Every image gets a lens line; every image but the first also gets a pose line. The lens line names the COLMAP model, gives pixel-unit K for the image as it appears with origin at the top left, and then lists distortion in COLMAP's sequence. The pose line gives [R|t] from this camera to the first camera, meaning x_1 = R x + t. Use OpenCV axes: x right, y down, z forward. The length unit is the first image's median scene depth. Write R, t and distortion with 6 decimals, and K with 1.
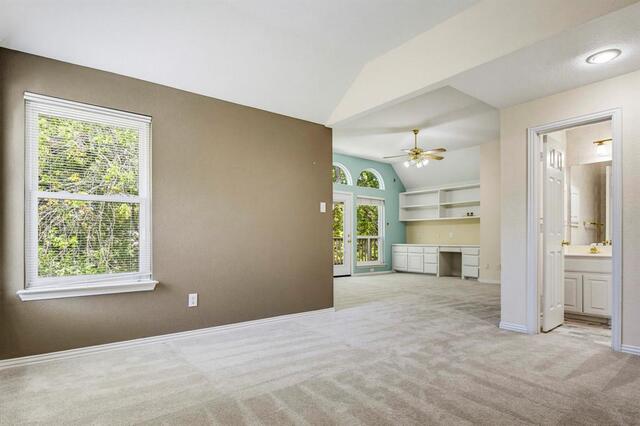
lens RADIAL K [[357.1, 0, 320.9], [0, 357.1, 239.8], [0, 0, 1]] dist [-0.001469, -0.000332]
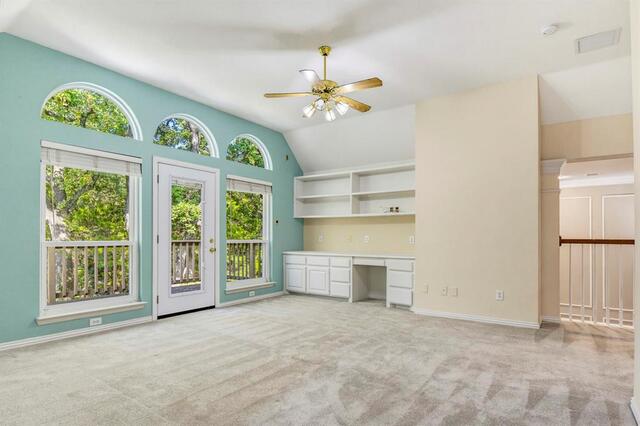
lens RADIAL K [[350.4, 0, 319.5], [0, 350.4, 233.3], [0, 0, 1]] dist [-0.001726, -0.001010]
pose [[0.958148, 0.003757, 0.286247, 0.082226], [-0.001106, 0.999955, -0.009422, -0.018554], [-0.286270, 0.008712, 0.958109, 0.378443]]
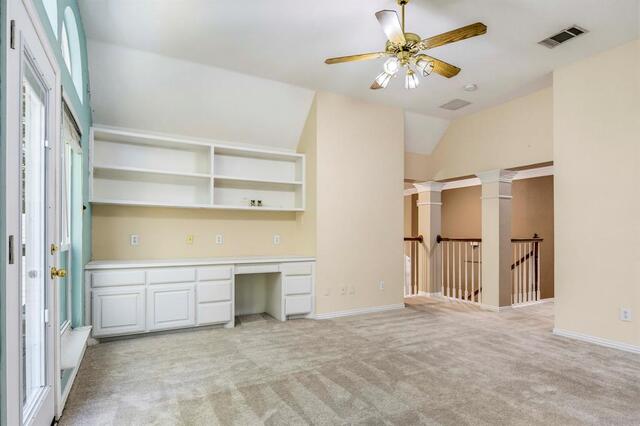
lens RADIAL K [[350.4, 0, 319.5], [0, 350.4, 233.3], [0, 0, 1]] dist [-0.001726, -0.001010]
pose [[0.151630, 0.006451, 0.988416, -0.113809], [-0.000464, 0.999979, -0.006455, -0.019198], [-0.988437, 0.000520, 0.151630, 0.786096]]
